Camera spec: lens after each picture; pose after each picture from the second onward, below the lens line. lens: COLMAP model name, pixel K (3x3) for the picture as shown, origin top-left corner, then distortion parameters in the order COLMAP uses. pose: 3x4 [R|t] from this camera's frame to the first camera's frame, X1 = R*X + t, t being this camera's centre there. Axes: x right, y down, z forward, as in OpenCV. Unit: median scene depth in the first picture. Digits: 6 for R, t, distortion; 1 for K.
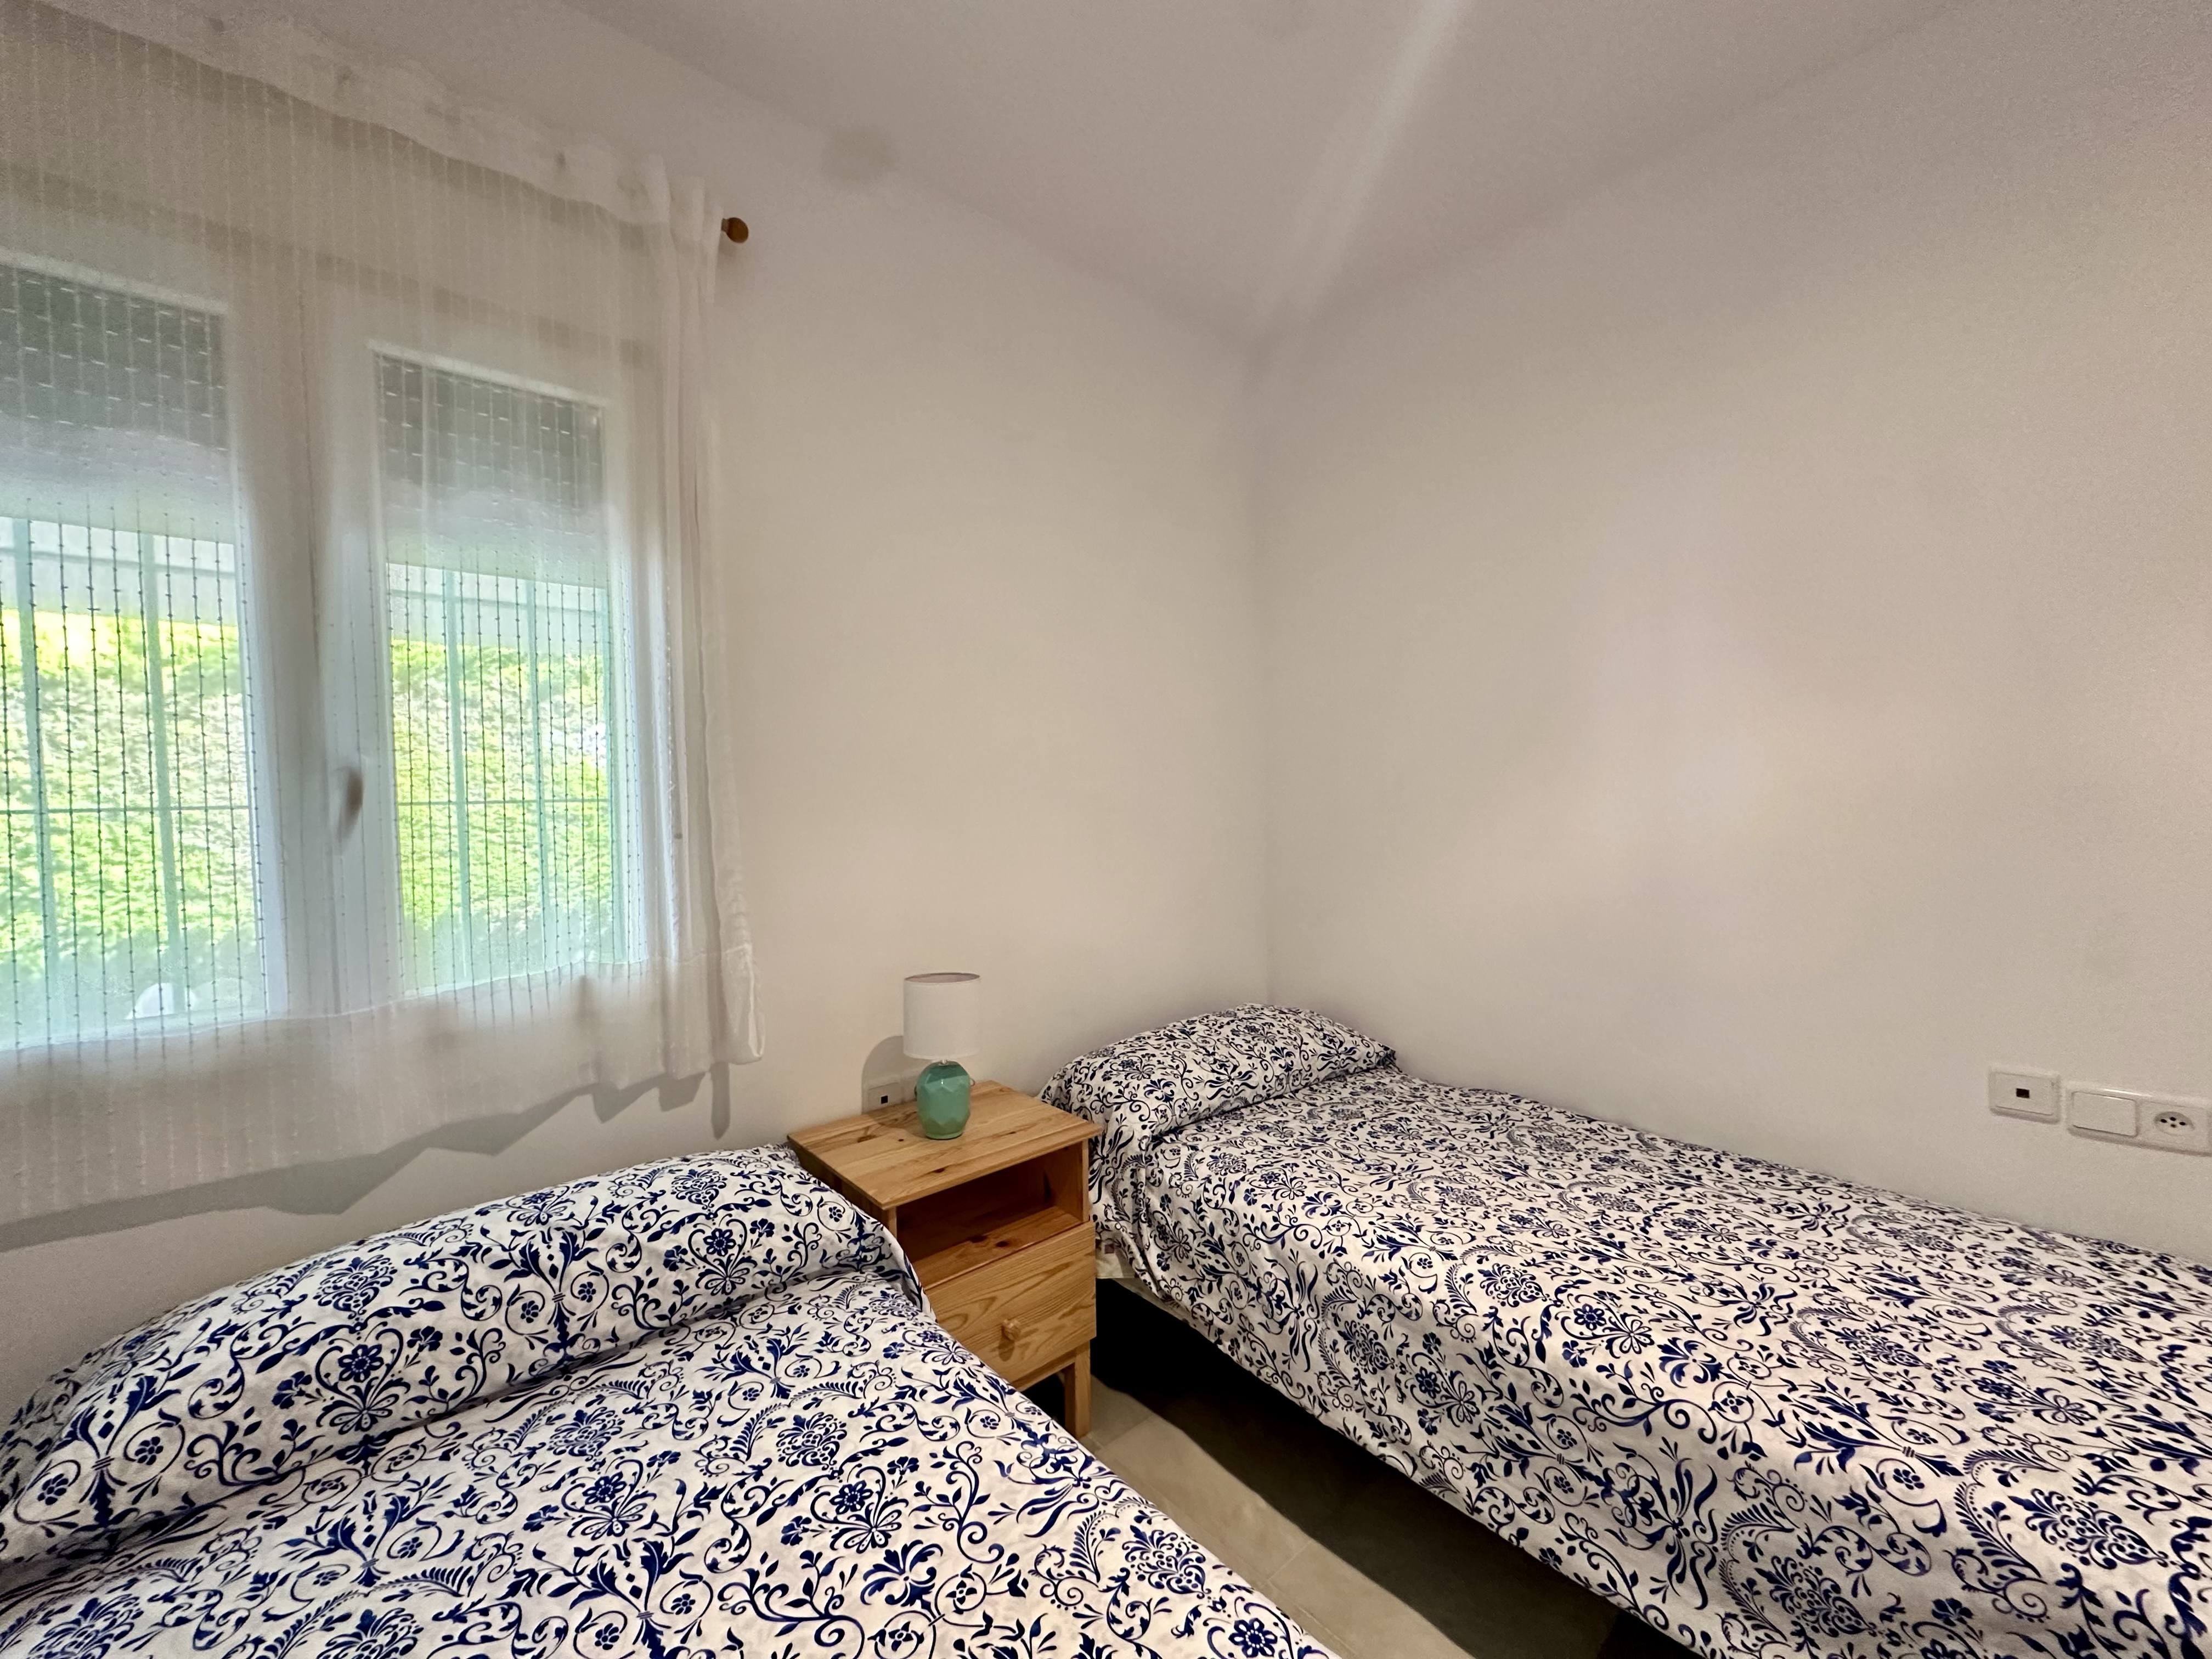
lens RADIAL K [[886.6, 0, 1109.4], [0, 886.6, 822.3], [0, 0, 1]] dist [-0.004191, 0.000617]
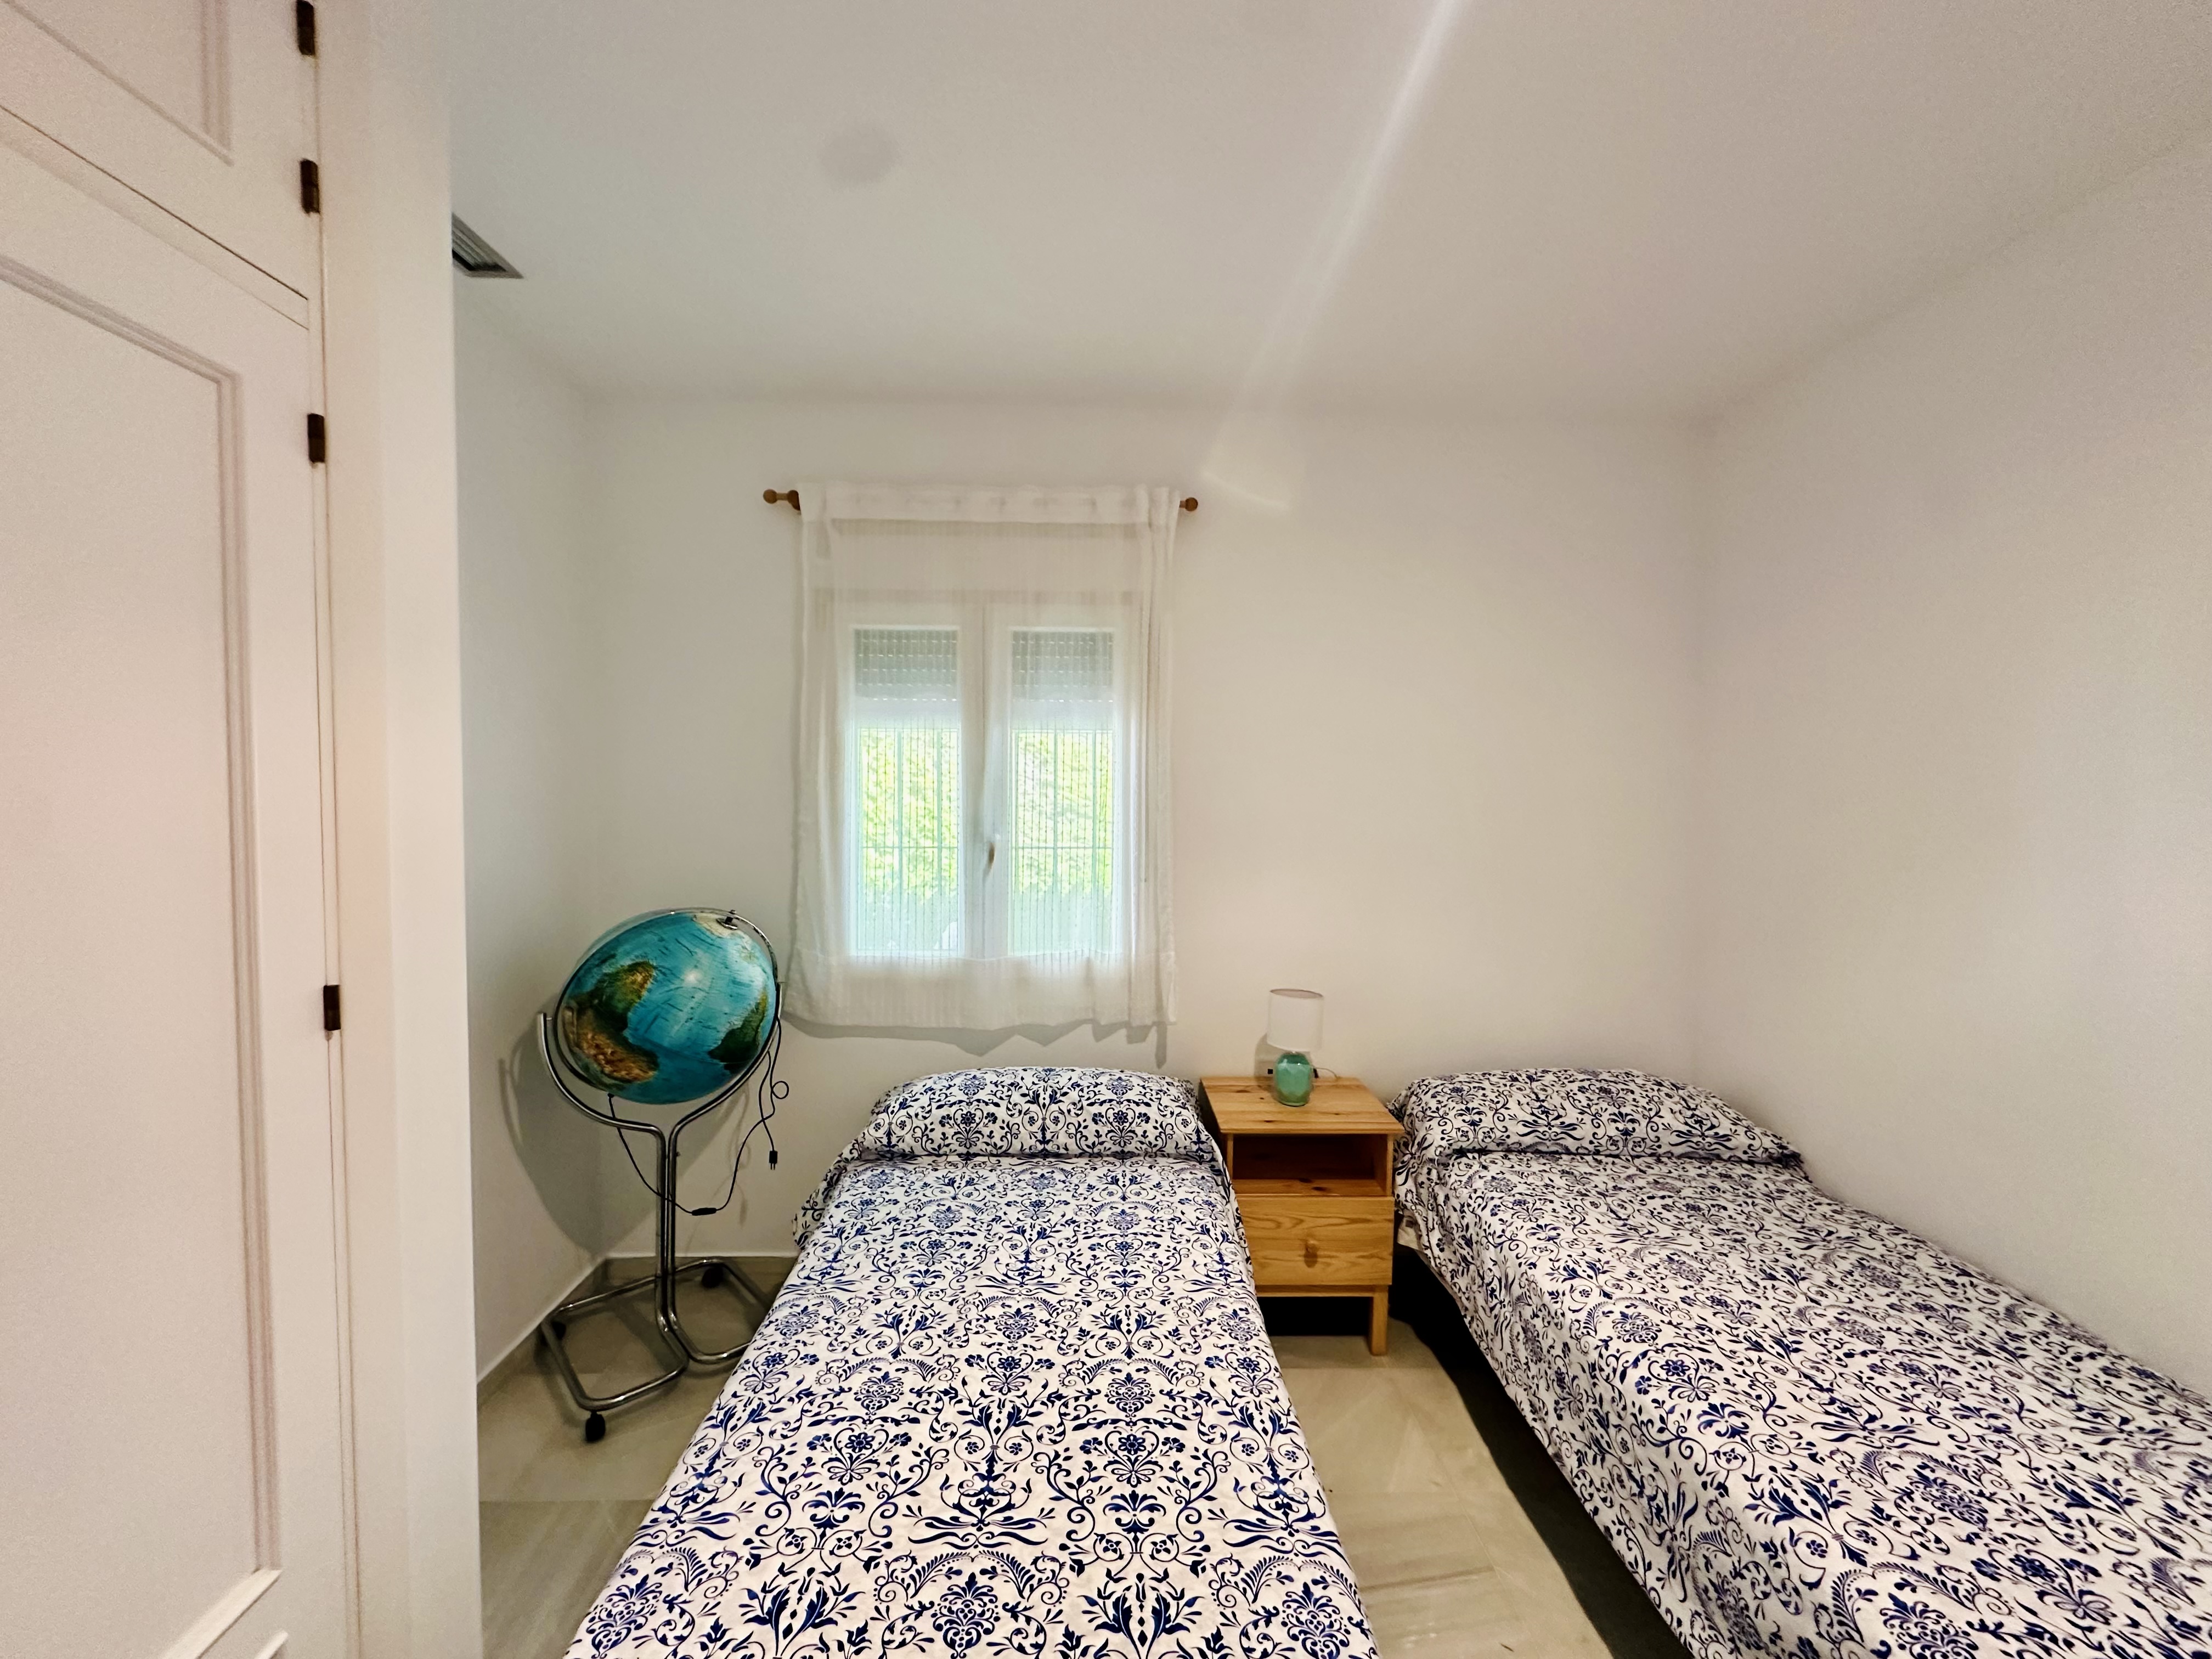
lens RADIAL K [[886.6, 0, 1100.8], [0, 886.6, 828.1], [0, 0, 1]] dist [-0.004191, 0.000617]
pose [[0.761480, 0.052644, -0.646047, 0.636385], [-0.043349, 0.998601, 0.030278, -0.159449], [0.646737, 0.004950, 0.762697, -0.386982]]
